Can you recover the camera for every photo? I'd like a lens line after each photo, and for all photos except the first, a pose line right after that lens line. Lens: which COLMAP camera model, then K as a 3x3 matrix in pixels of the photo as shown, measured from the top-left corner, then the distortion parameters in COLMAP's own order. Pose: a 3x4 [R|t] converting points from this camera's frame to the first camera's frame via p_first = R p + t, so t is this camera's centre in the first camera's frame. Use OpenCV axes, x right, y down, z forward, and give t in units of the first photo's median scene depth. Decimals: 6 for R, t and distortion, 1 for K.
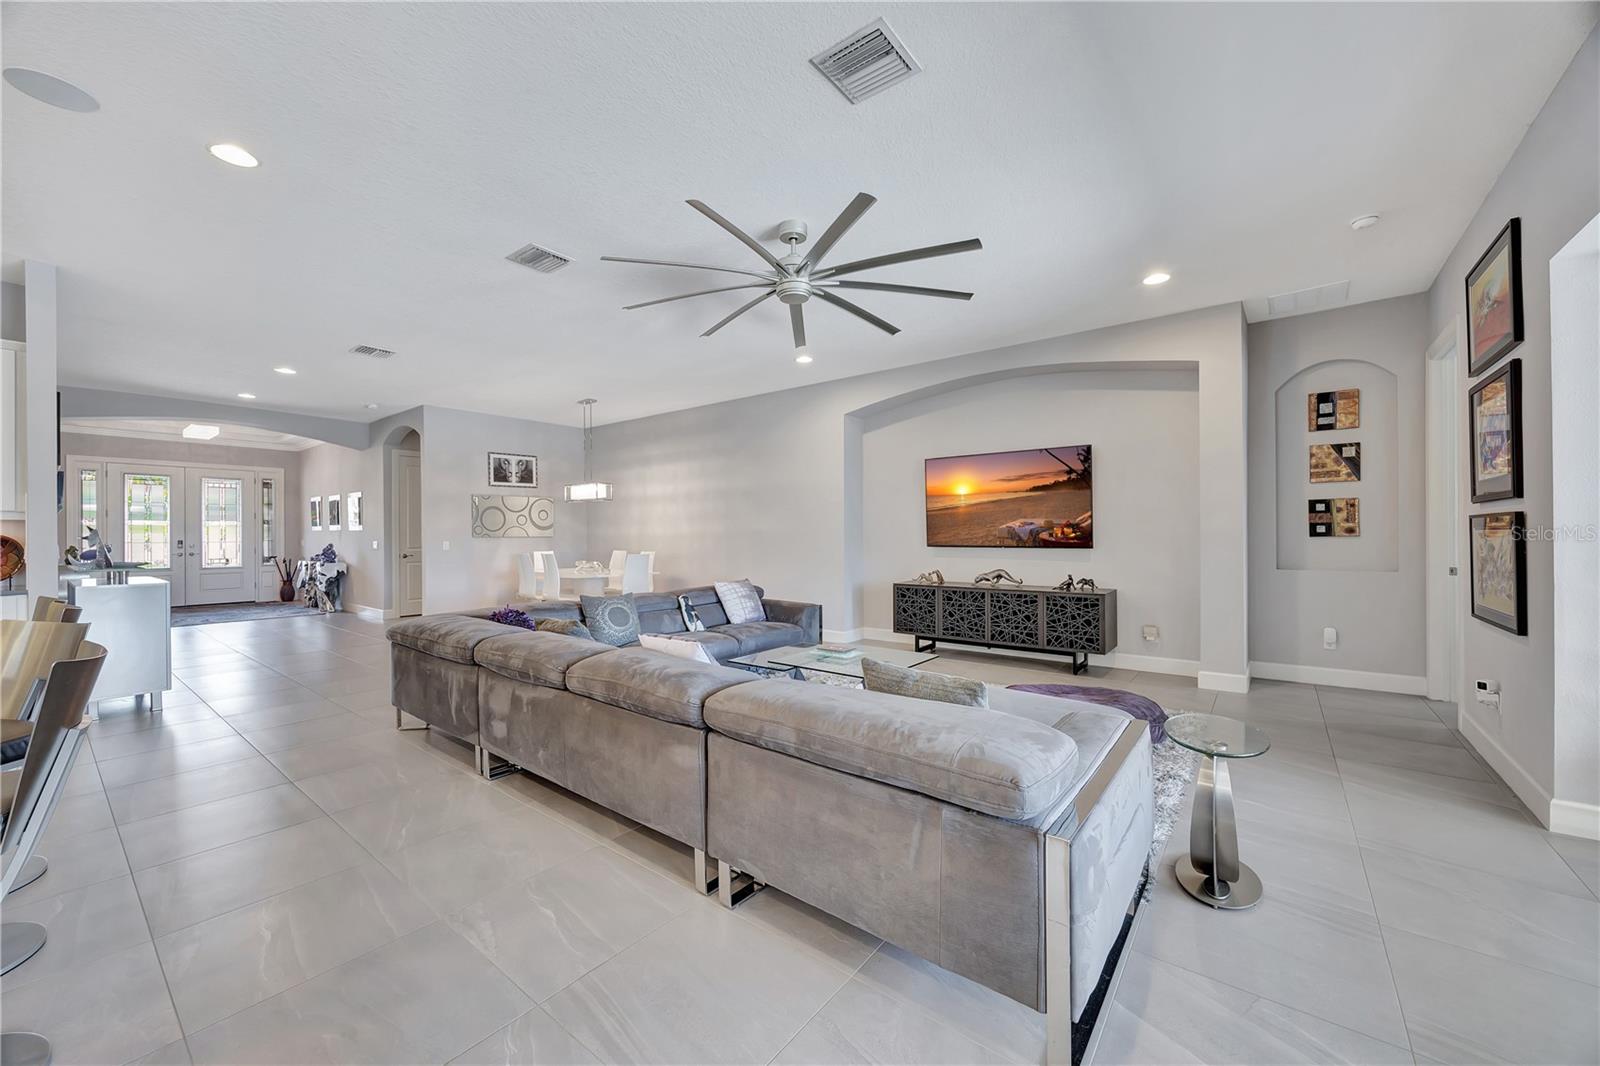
lens RADIAL K [[610.0, 0, 801.0], [0, 610.0, 536.2], [0, 0, 1]] dist [-0.000832, 0.000028]
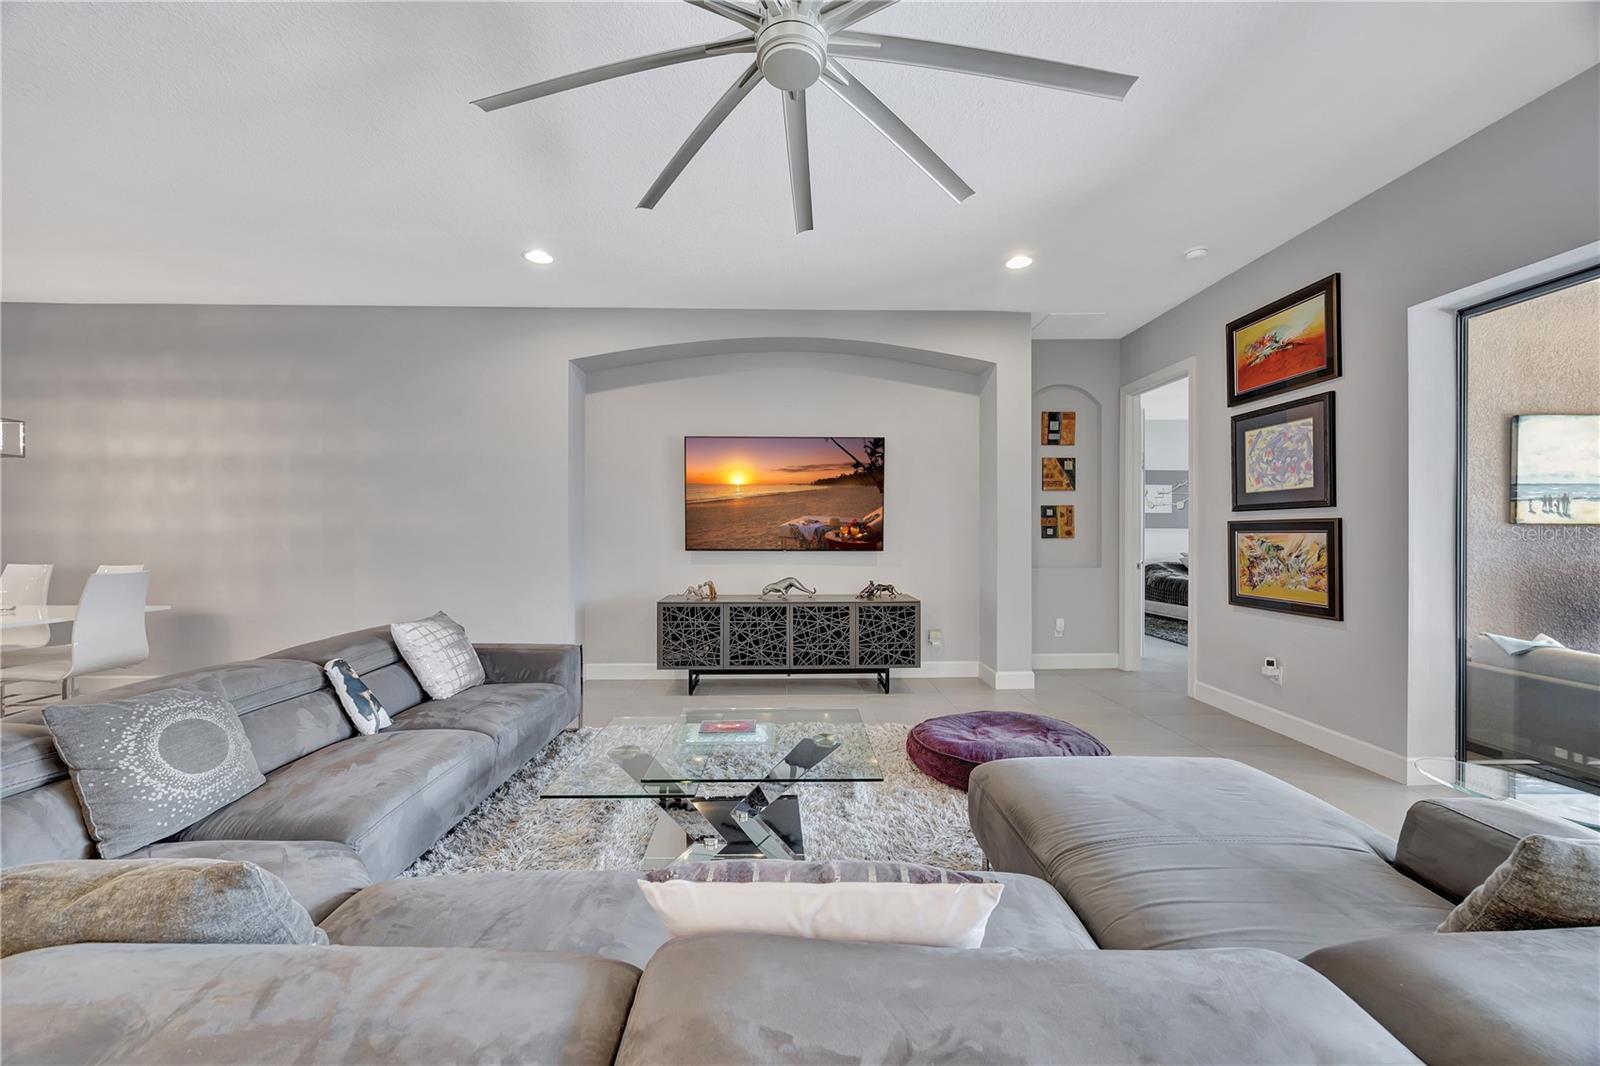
lens RADIAL K [[610.0, 0, 801.0], [0, 610.0, 536.2], [0, 0, 1]] dist [-0.000832, 0.000028]
pose [[0.771183, 0.003396, 0.636605, -0.202449], [-0.002954, 0.999994, -0.001756, 0.000072], [-0.636607, -0.000526, 0.771188, 0.374633]]
